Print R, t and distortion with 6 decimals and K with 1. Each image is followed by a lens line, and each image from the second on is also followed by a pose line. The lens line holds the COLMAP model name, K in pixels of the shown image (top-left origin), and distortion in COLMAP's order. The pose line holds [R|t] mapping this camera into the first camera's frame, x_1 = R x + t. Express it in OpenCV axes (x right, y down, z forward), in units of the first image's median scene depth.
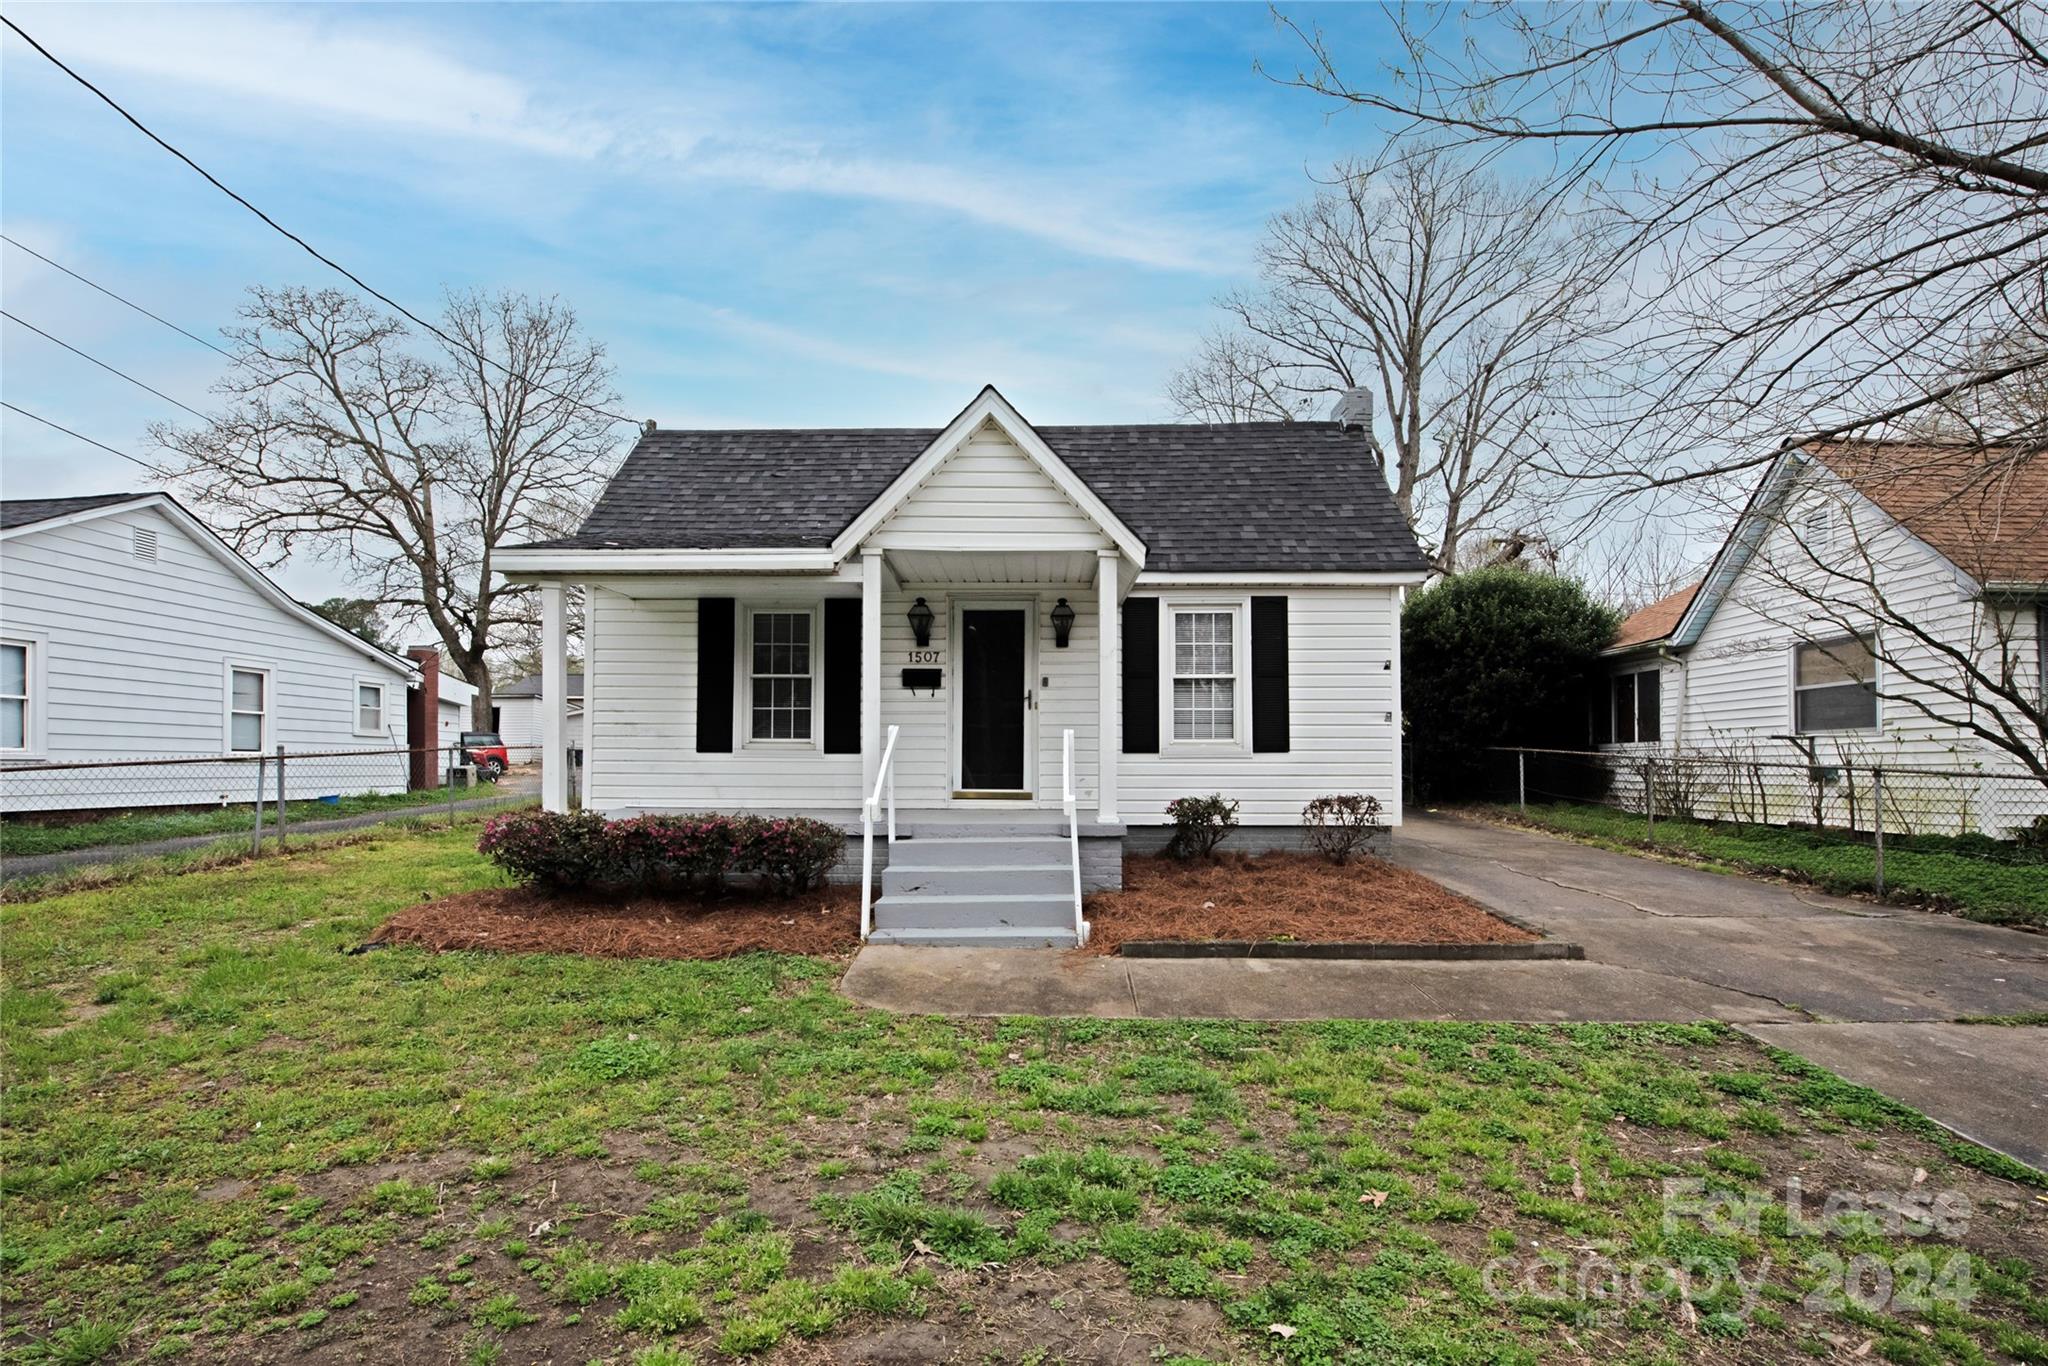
lens RADIAL K [[929.1, 0, 1024.0], [0, 929.1, 683.0], [0, 0, 1]] dist [-0.009405, -0.000954]
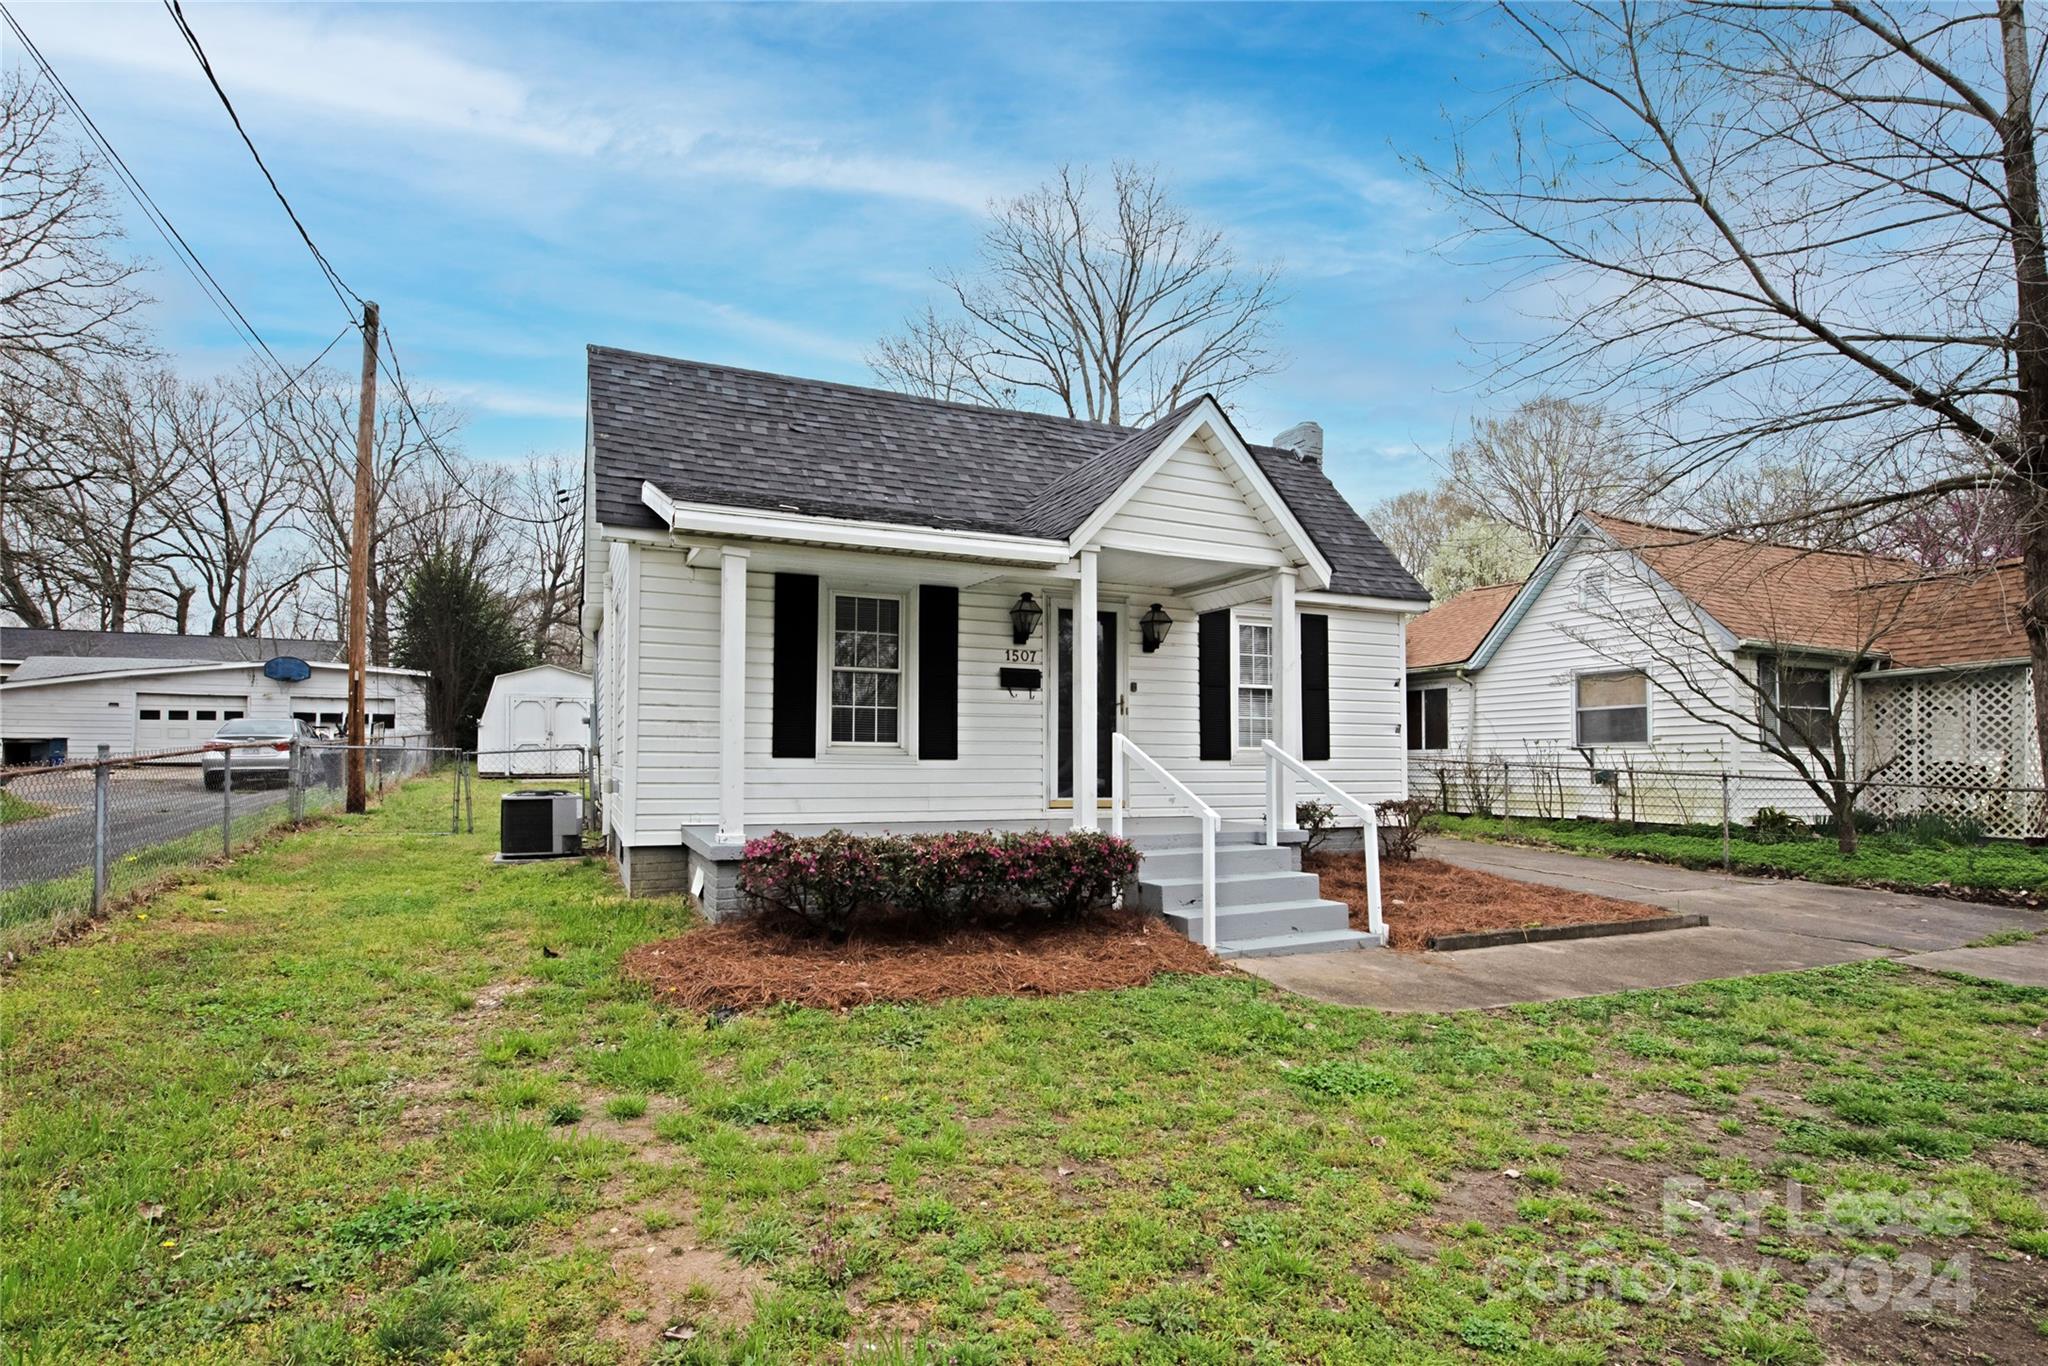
lens RADIAL K [[1030.7, 0, 1031.1], [0, 1030.7, 649.1], [0, 0, 1]] dist [-0.006315, -0.000699]
pose [[0.901626, 0.049994, 0.429617, -0.544239], [-0.040753, 0.998698, -0.030690, -0.003397], [-0.430592, 0.010163, 0.902489, 0.064433]]
